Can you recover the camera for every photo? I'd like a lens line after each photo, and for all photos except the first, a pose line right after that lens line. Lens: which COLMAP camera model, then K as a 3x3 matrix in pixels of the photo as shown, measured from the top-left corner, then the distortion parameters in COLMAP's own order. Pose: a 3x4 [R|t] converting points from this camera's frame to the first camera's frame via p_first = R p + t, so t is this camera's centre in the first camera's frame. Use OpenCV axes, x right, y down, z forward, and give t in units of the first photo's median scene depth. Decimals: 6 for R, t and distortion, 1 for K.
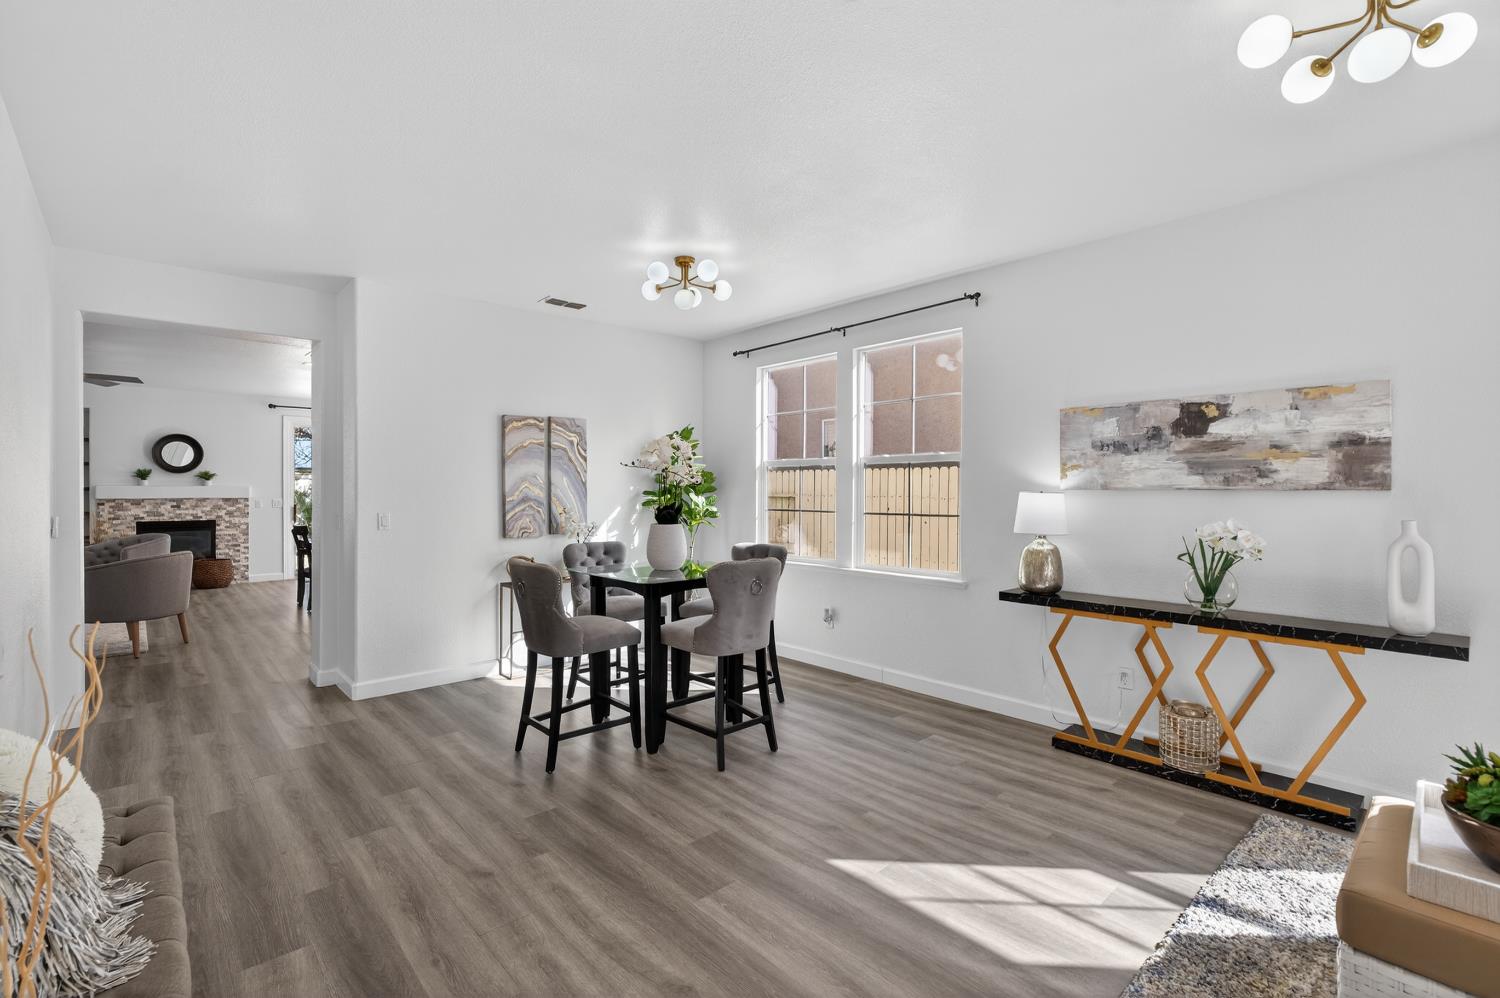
lens RADIAL K [[674.6, 0, 747.4], [0, 674.6, 495.5], [0, 0, 1]] dist [-0.002311, -0.000195]
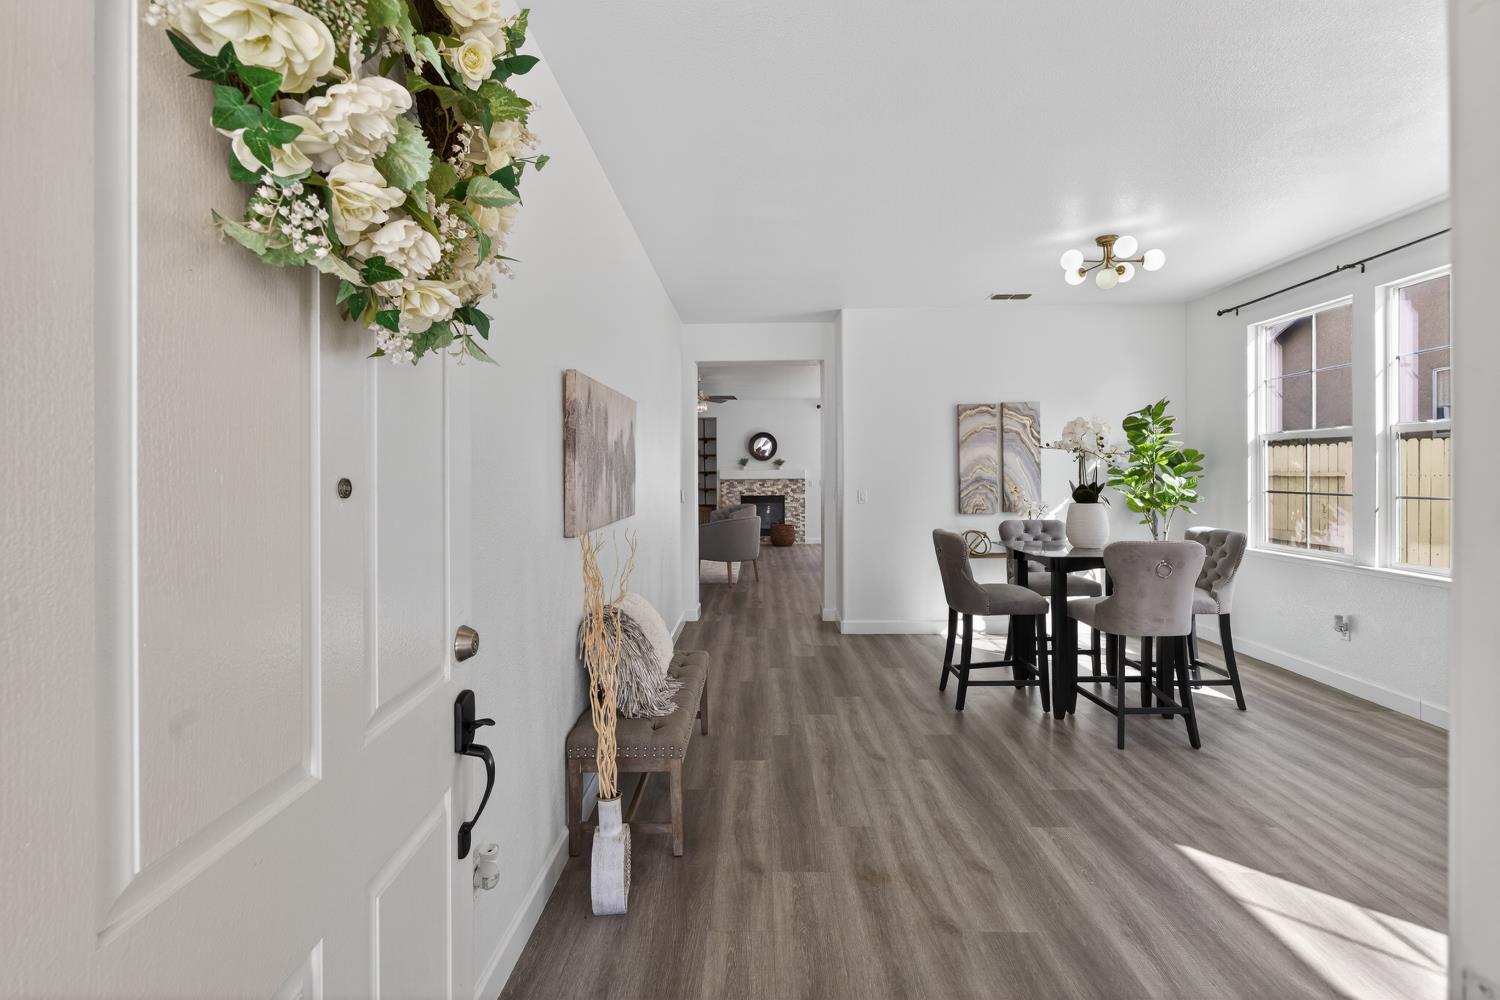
lens RADIAL K [[687.8, 0, 746.1], [0, 687.8, 476.4], [0, 0, 1]] dist [0.000176, 0.000342]
pose [[0.727952, -0.003342, -0.685620, 0.196920], [0.003326, 0.999994, -0.001343, 0.001484], [0.685620, -0.001303, 0.727959, -0.097745]]
